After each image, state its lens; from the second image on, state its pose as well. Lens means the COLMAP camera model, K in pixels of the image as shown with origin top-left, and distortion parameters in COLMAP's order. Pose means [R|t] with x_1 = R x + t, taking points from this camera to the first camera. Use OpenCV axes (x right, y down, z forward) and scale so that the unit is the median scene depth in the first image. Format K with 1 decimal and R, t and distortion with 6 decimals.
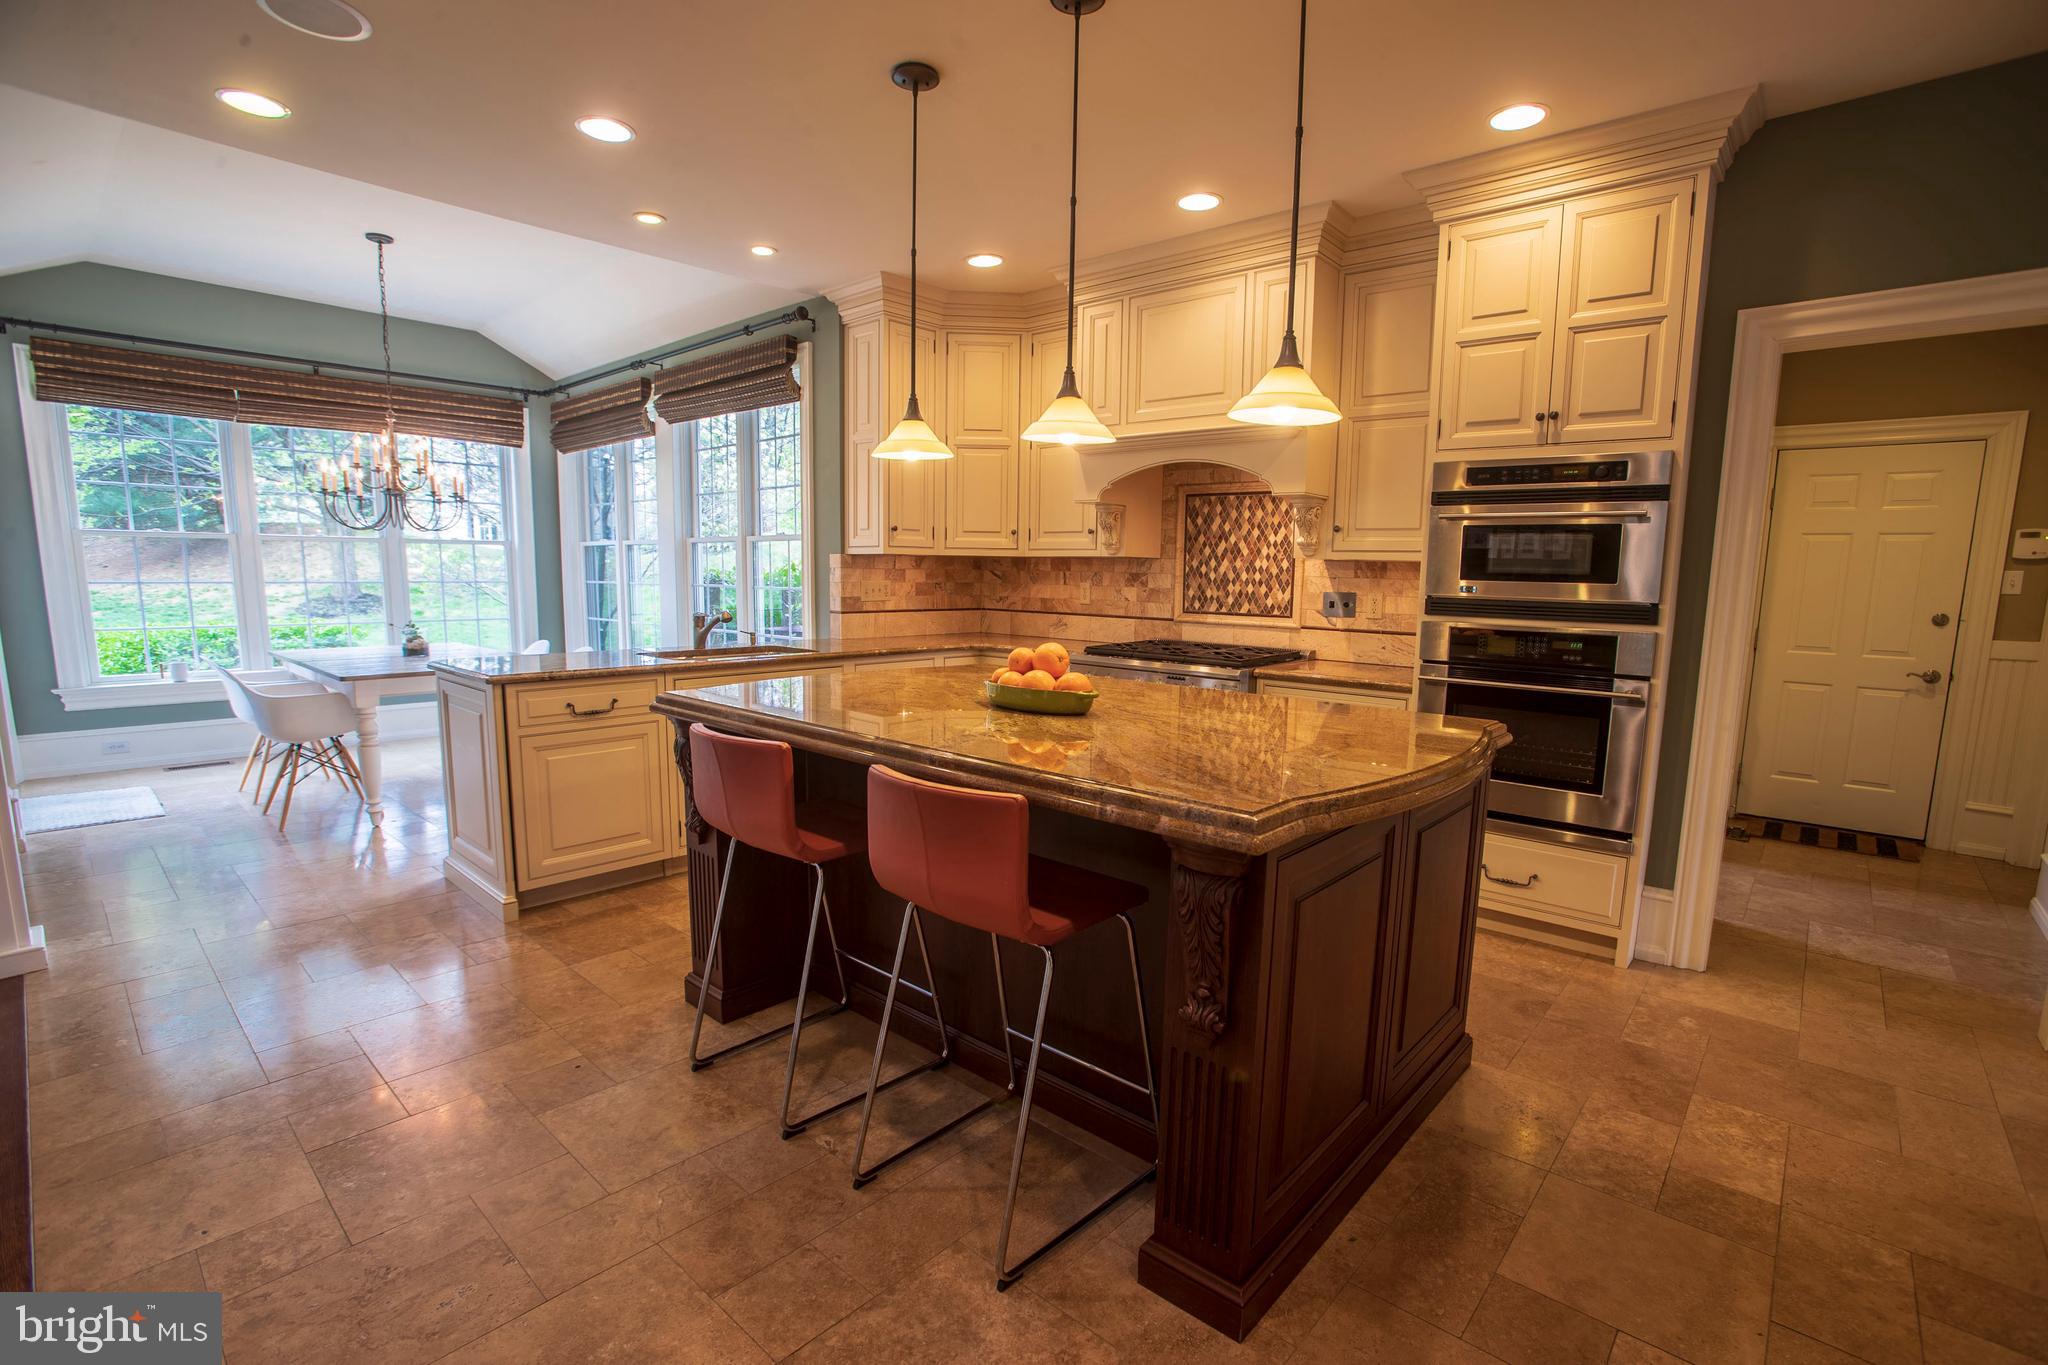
lens RADIAL K [[935.2, 0, 1036.8], [0, 935.2, 705.3], [0, 0, 1]] dist [-0.081526, 0.032912]
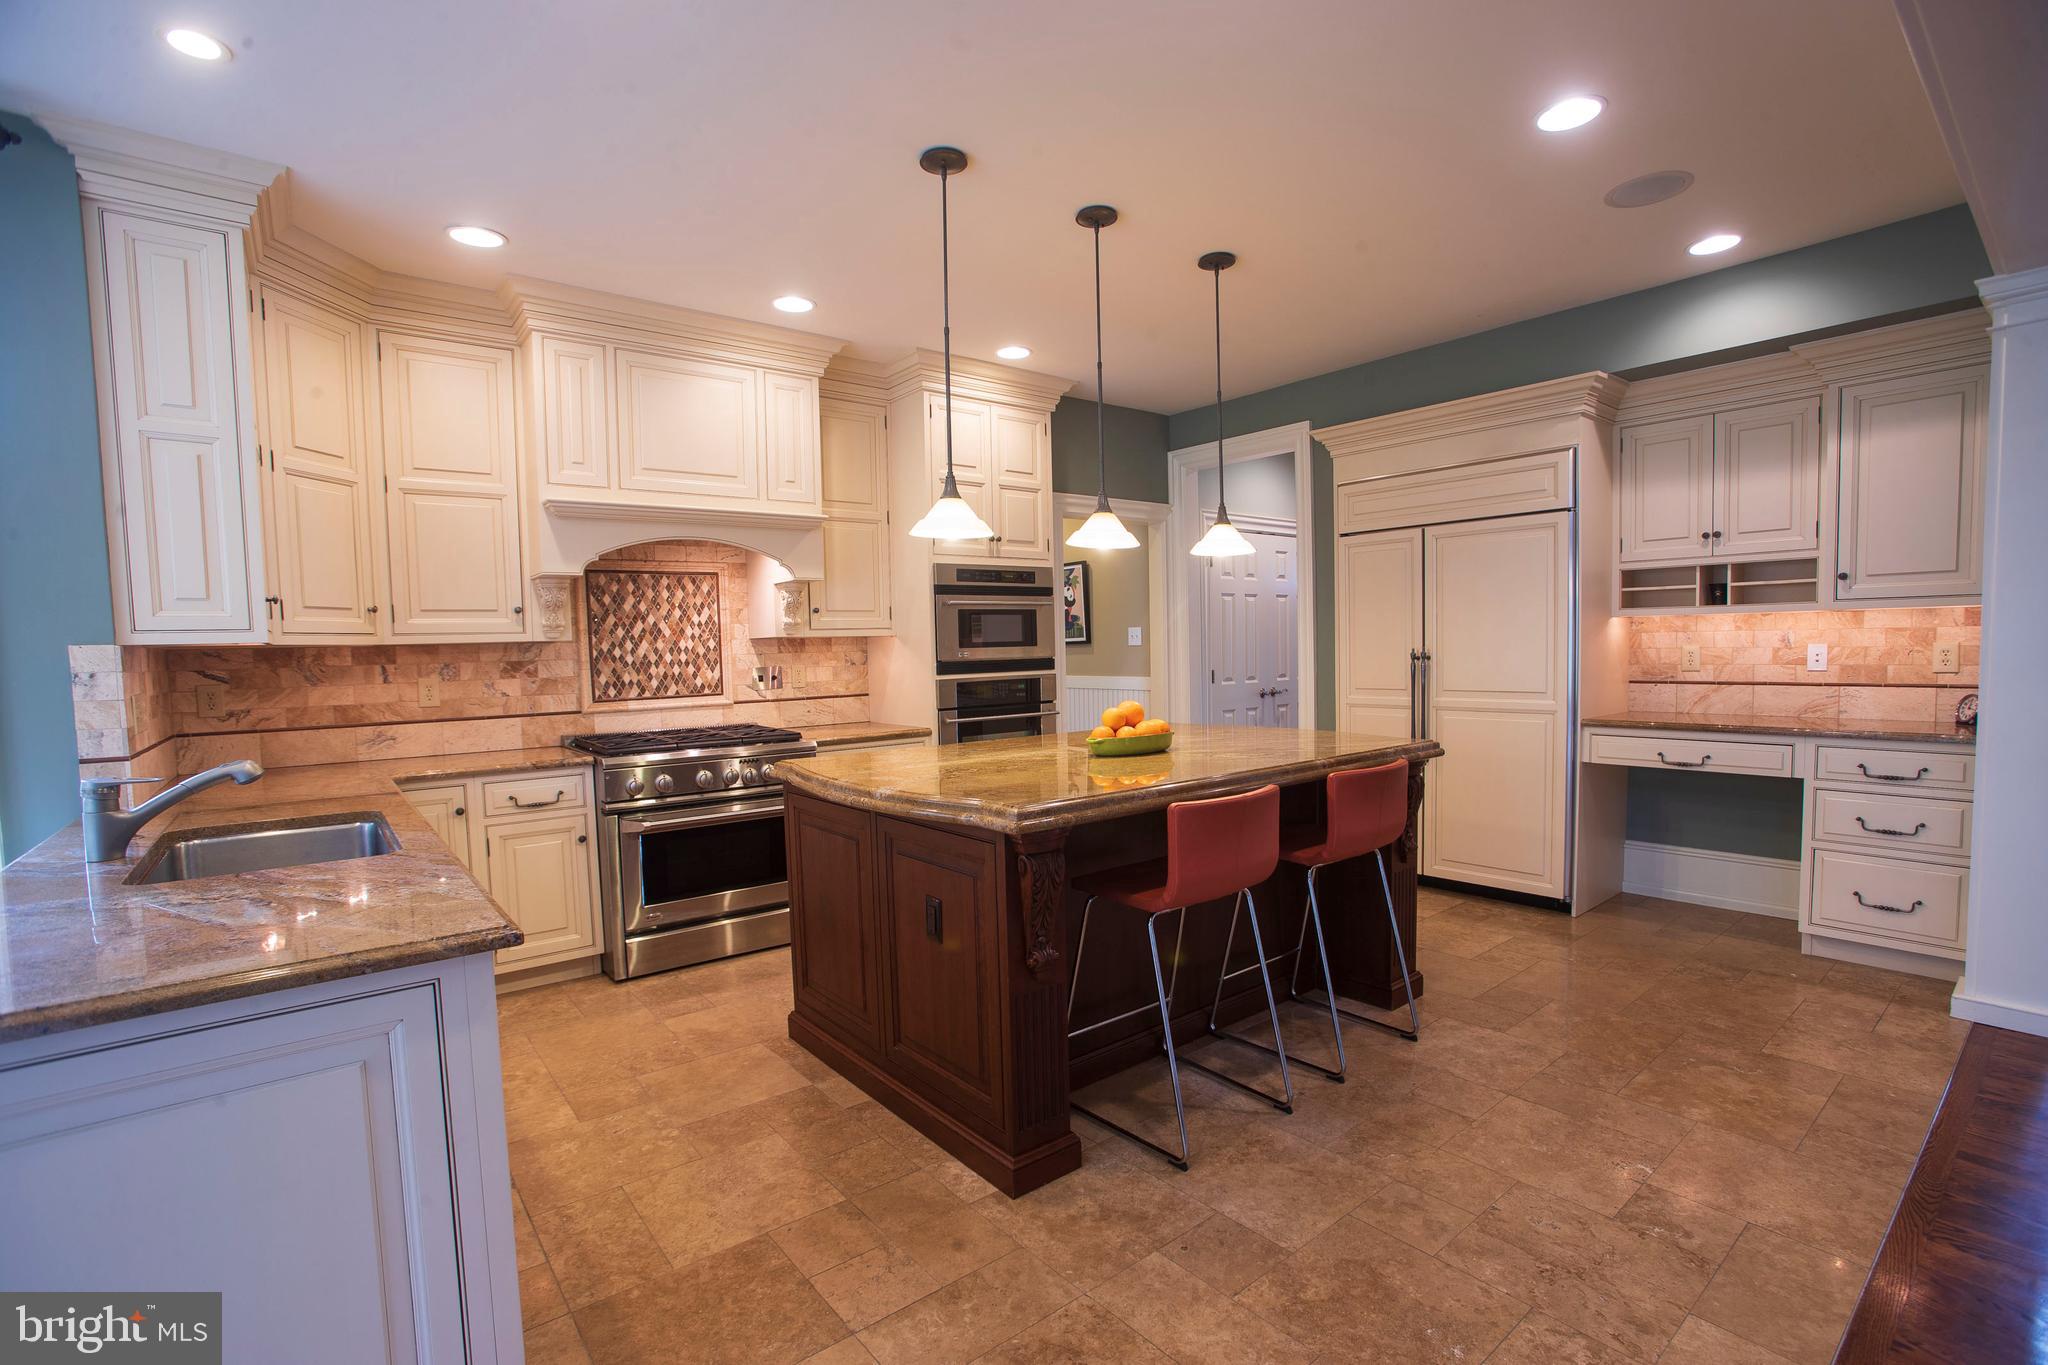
lens RADIAL K [[935.2, 0, 1036.8], [0, 935.2, 705.3], [0, 0, 1]] dist [-0.081526, 0.032912]
pose [[0.167225, -0.085277, 0.982224, -0.664662], [0.166967, 0.984312, 0.057032, -0.080820], [-0.971678, 0.154462, 0.178840, 0.464201]]
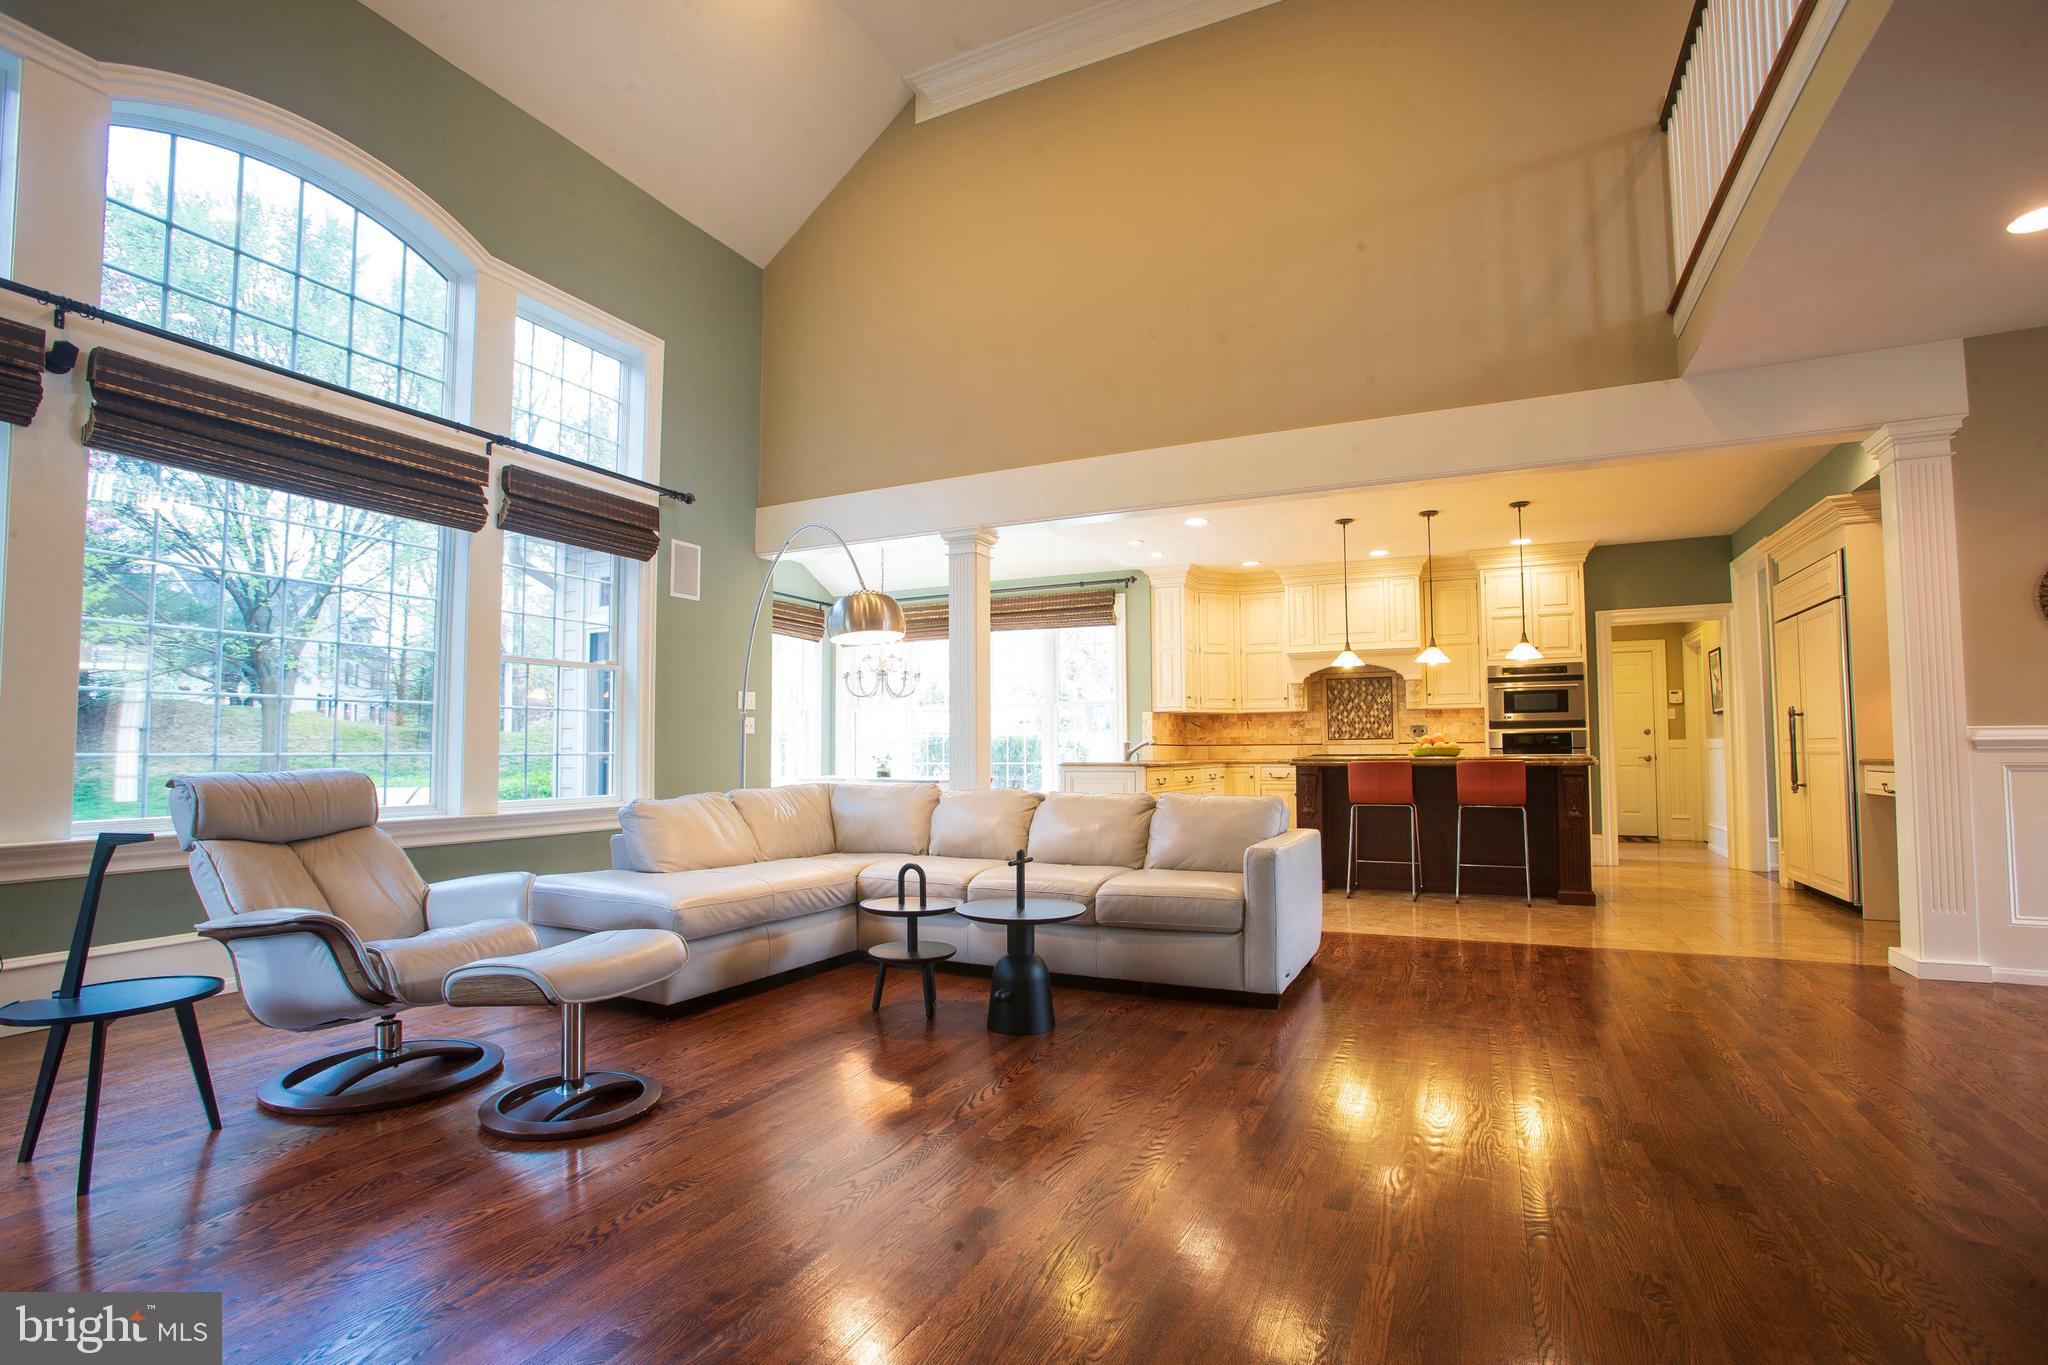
lens RADIAL K [[935.2, 0, 1036.8], [0, 935.2, 705.3], [0, 0, 1]] dist [-0.081526, 0.032912]
pose [[0.960976, -0.007684, 0.276524, -0.992774], [0.060211, 0.981458, -0.181973, 0.147940], [-0.269998, 0.191522, 0.943621, -0.675748]]
